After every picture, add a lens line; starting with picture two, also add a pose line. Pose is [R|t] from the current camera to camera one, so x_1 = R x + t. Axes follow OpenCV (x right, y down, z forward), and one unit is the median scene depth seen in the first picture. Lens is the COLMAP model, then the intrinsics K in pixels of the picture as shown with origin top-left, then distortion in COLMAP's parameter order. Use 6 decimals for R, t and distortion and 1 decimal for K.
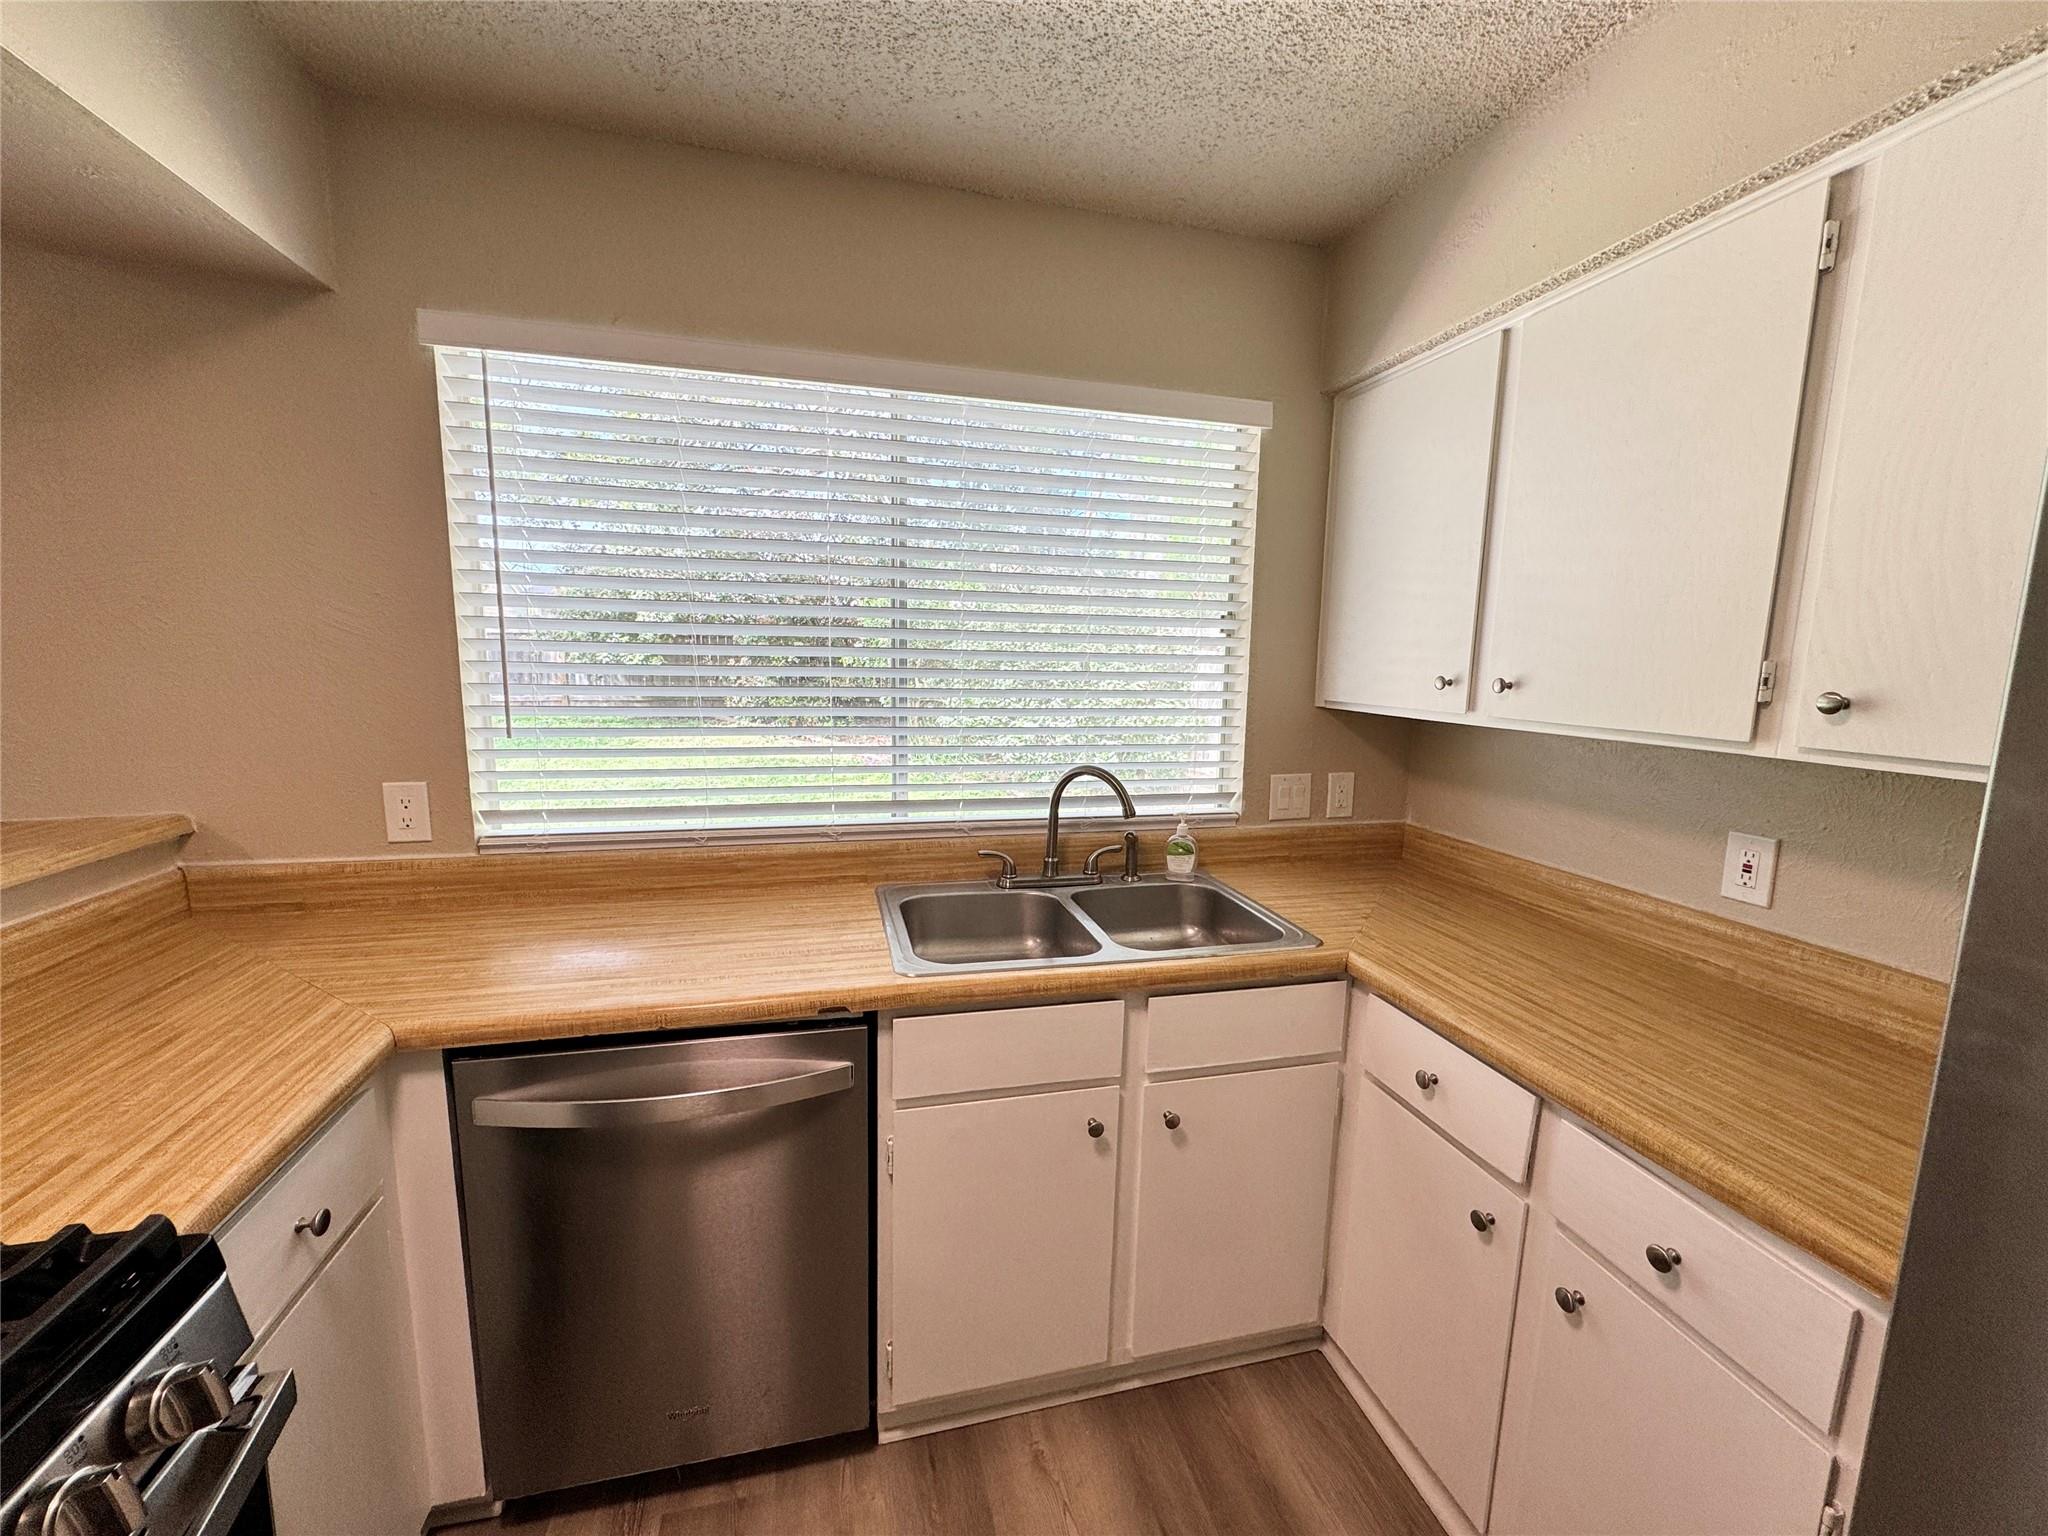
lens RADIAL K [[813.1, 0, 1022.3], [0, 813.1, 769.6], [0, 0, 1]] dist [-0.001009, -0.000745]
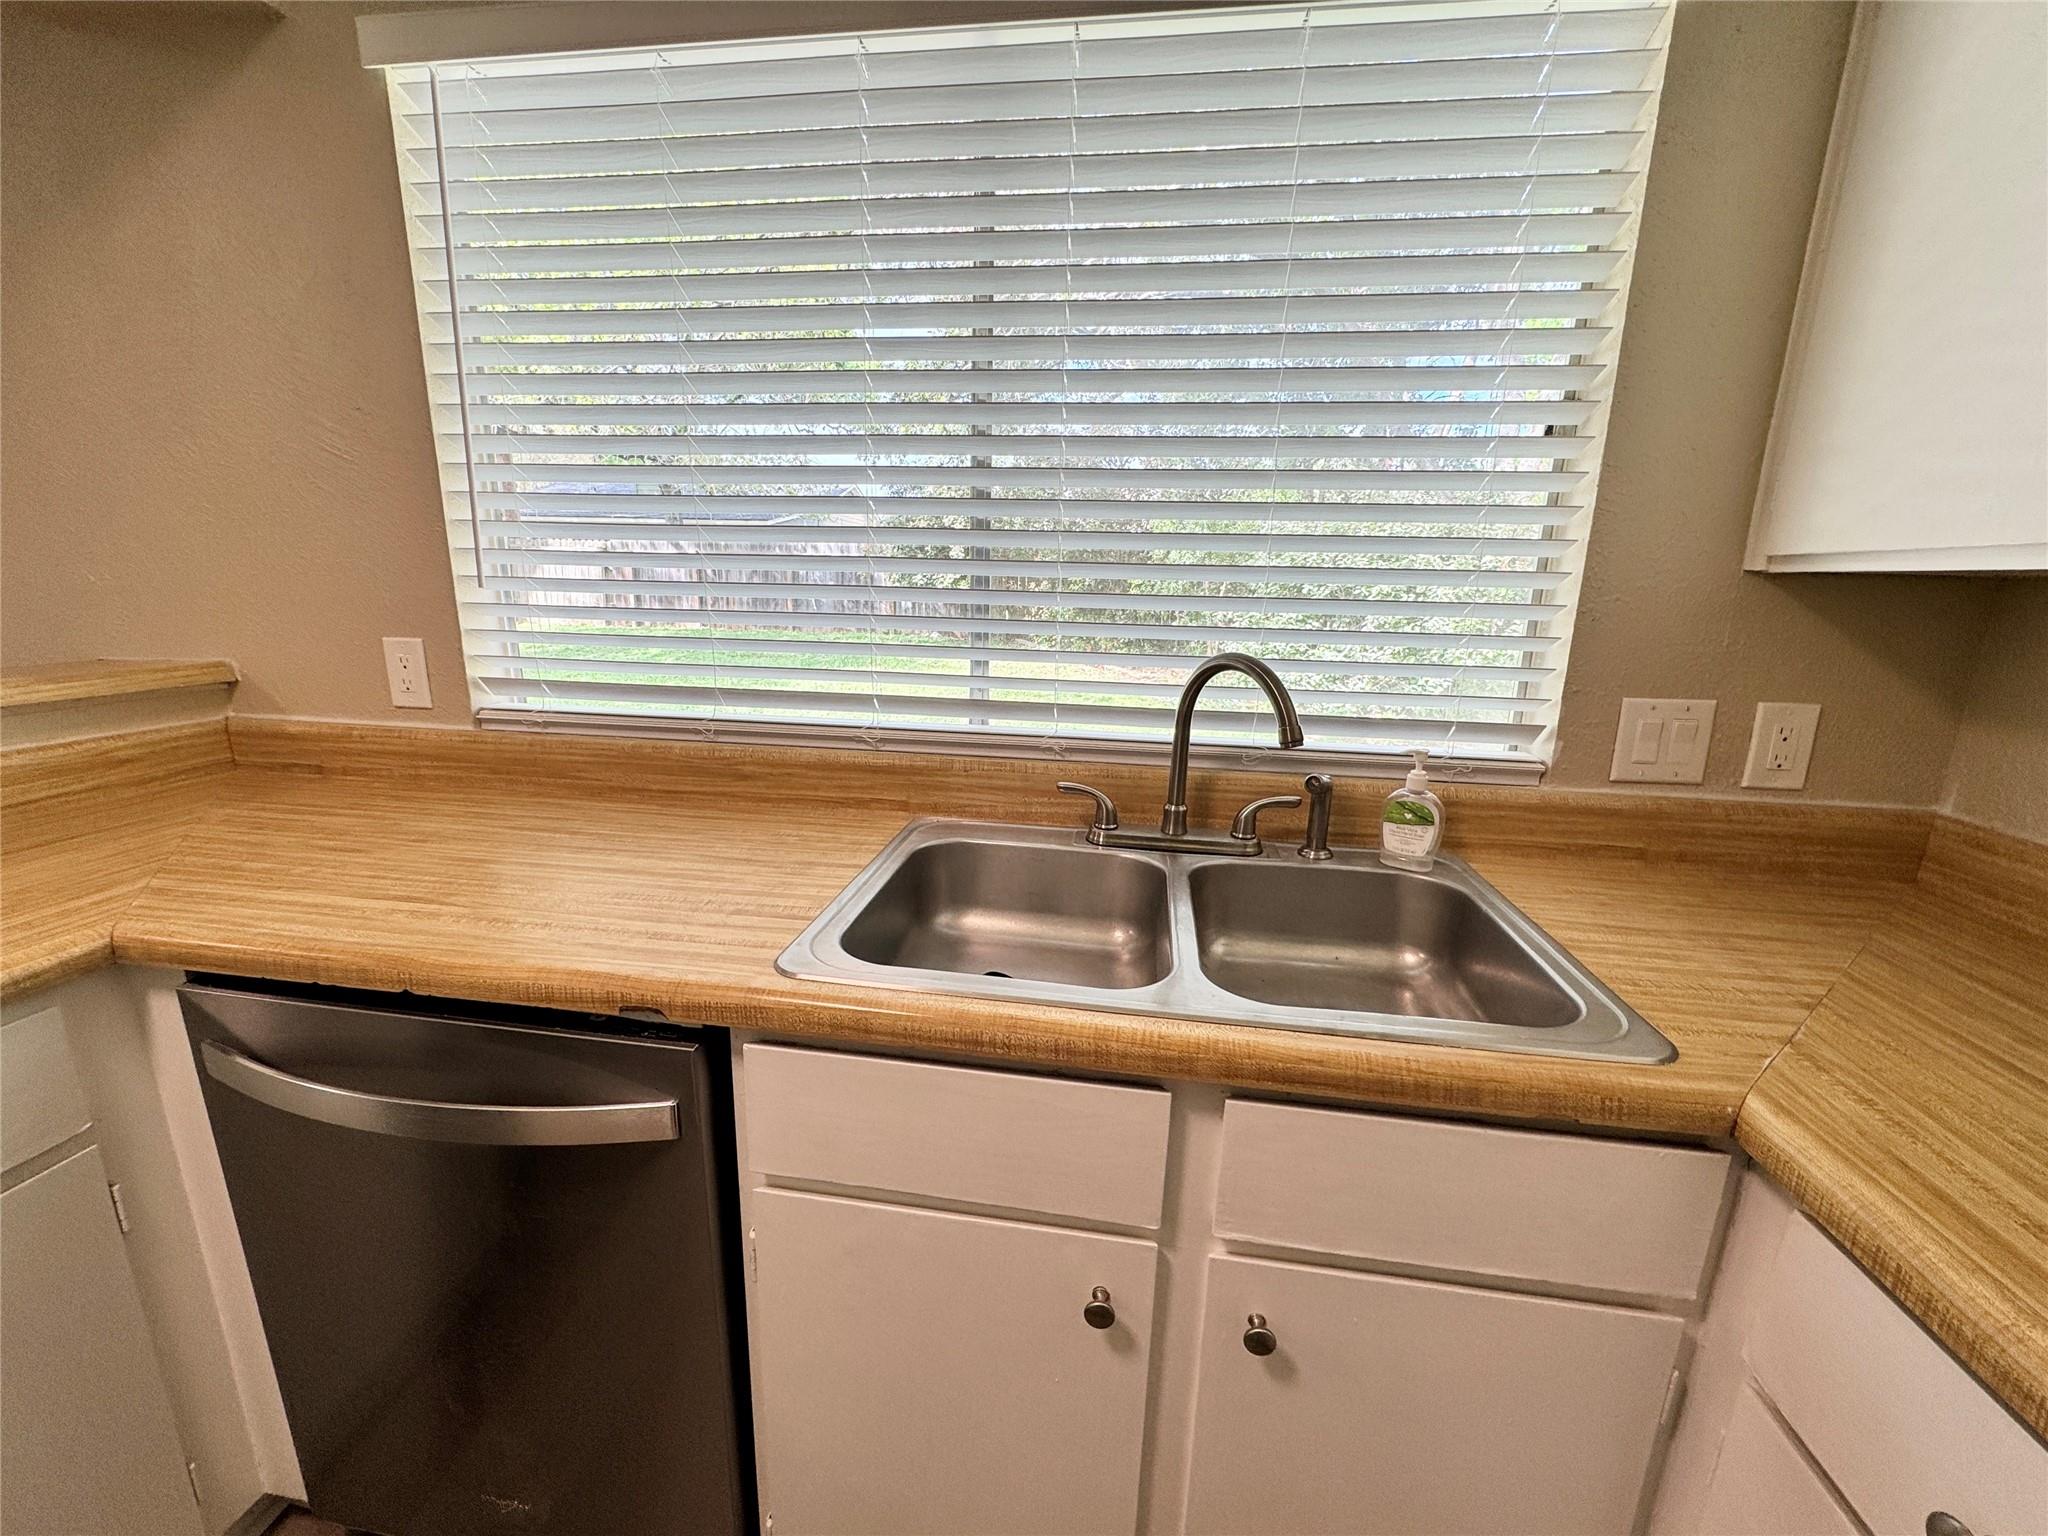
lens RADIAL K [[813.1, 0, 1018.9], [0, 813.1, 769.8], [0, 0, 1]] dist [-0.001009, -0.000745]
pose [[0.923252, 0.089384, -0.373652, 0.187456], [-0.059792, 0.994138, 0.090077, 0.039517], [0.379513, -0.060822, 0.923185, 0.458667]]
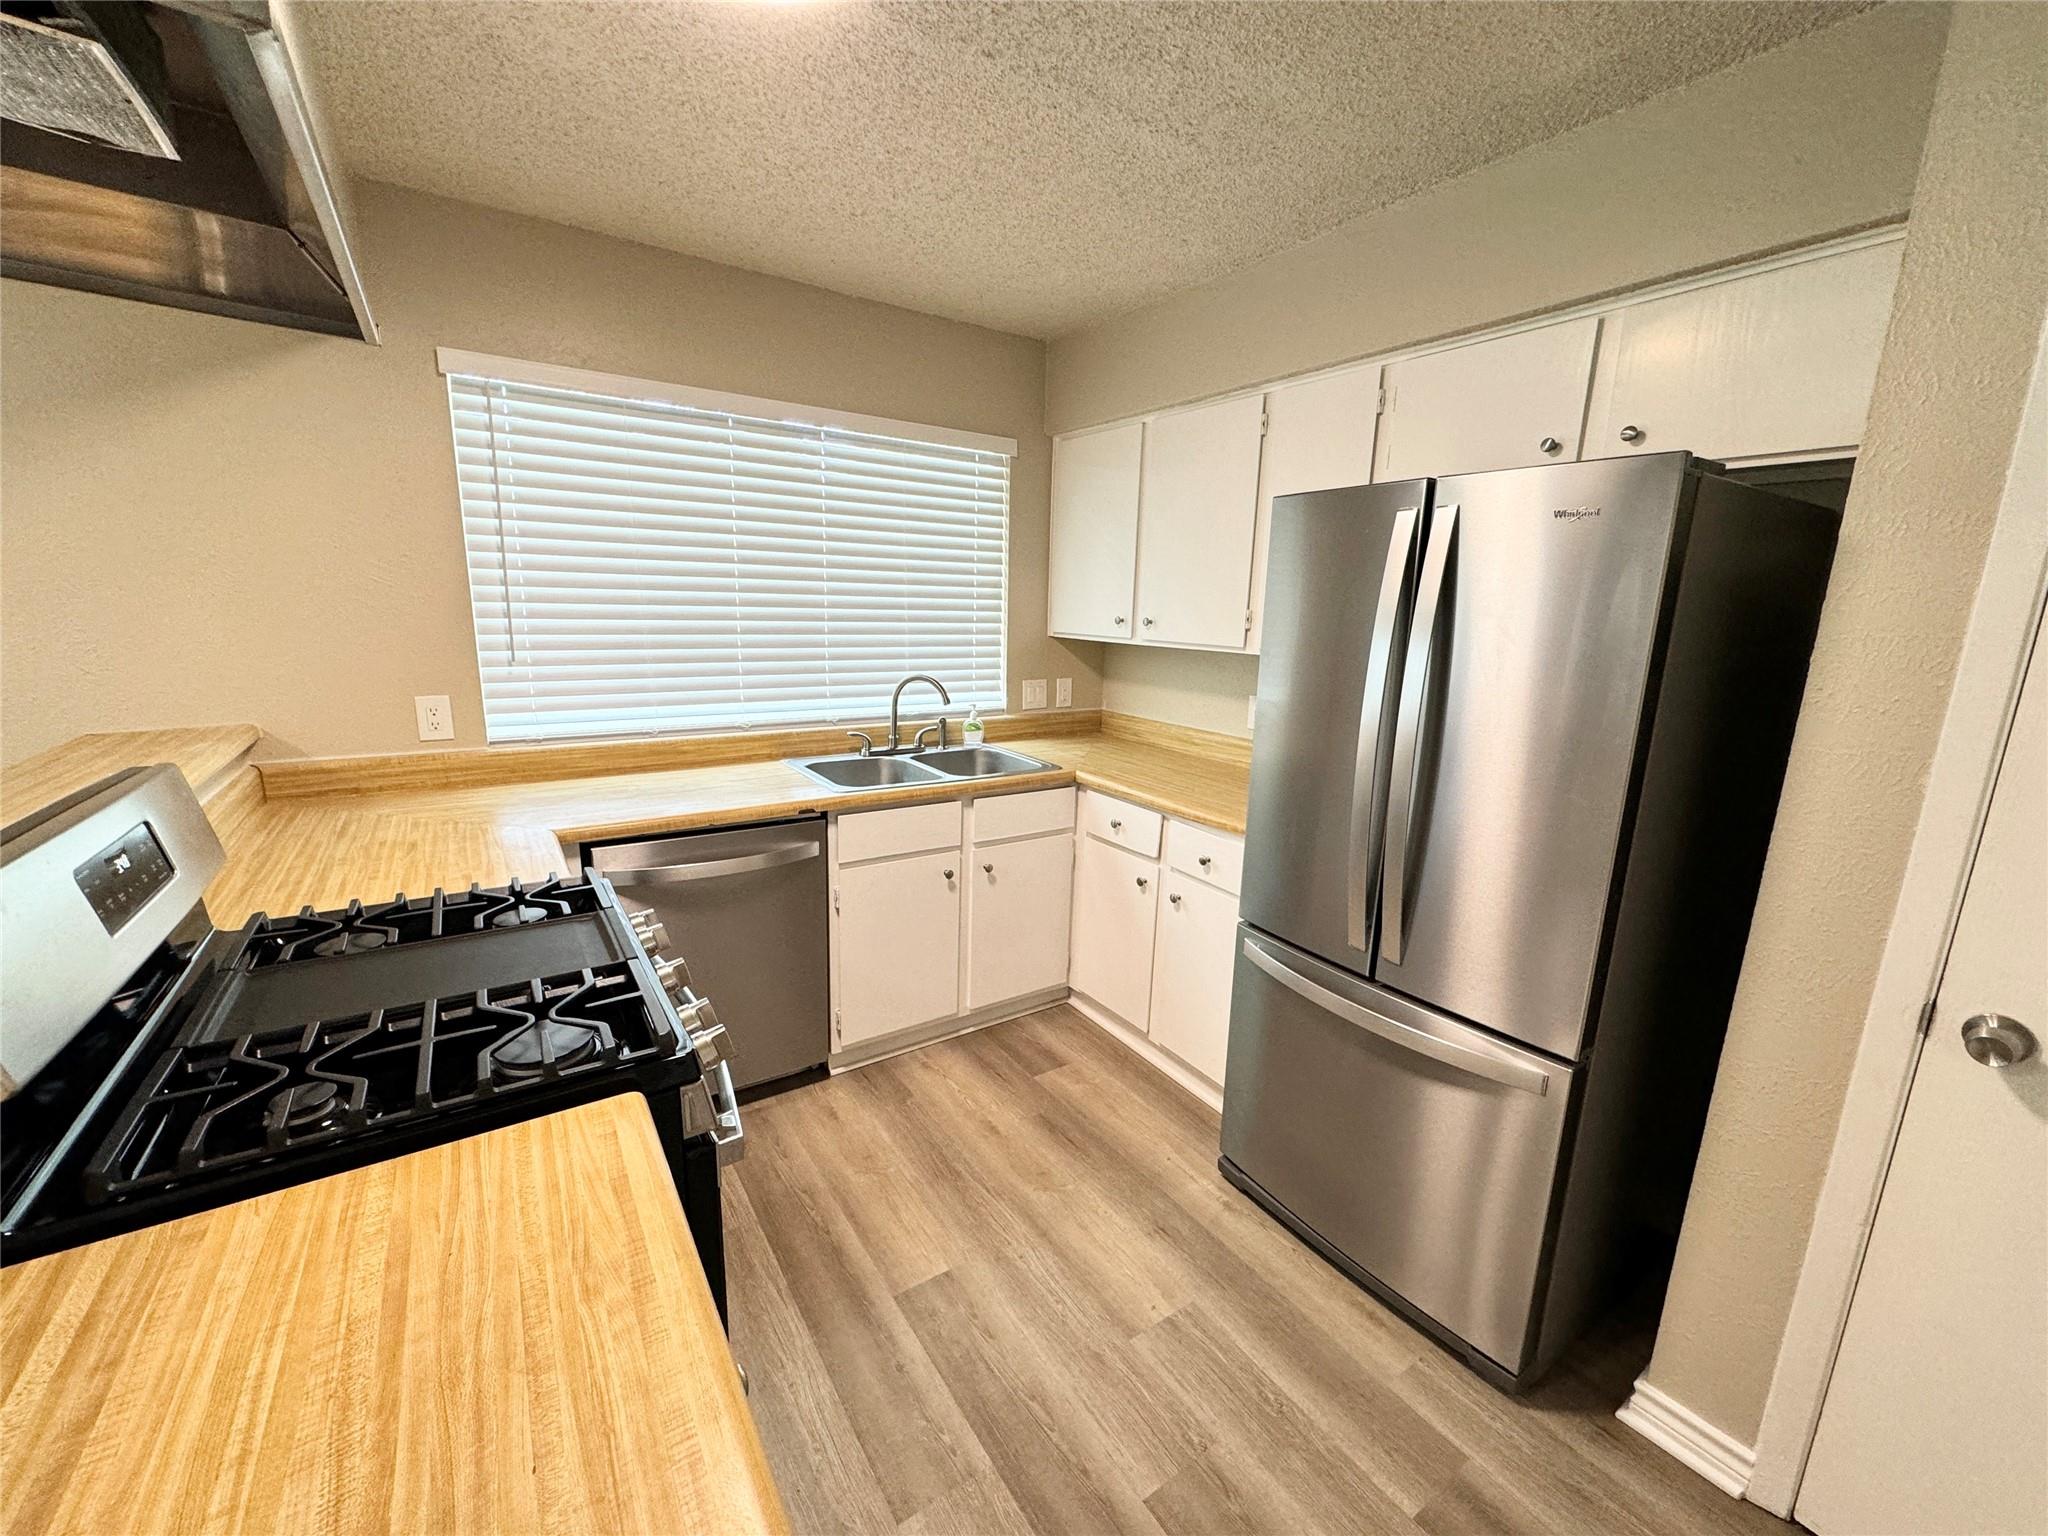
lens RADIAL K [[813.1, 0, 1023.1], [0, 813.1, 767.8], [0, 0, 1]] dist [-0.001009, -0.000745]
pose [[0.940663, -0.061957, 0.333639, -0.301910], [0.039066, 0.996426, 0.074894, 0.074936], [-0.337087, -0.057416, 0.939721, -0.639670]]
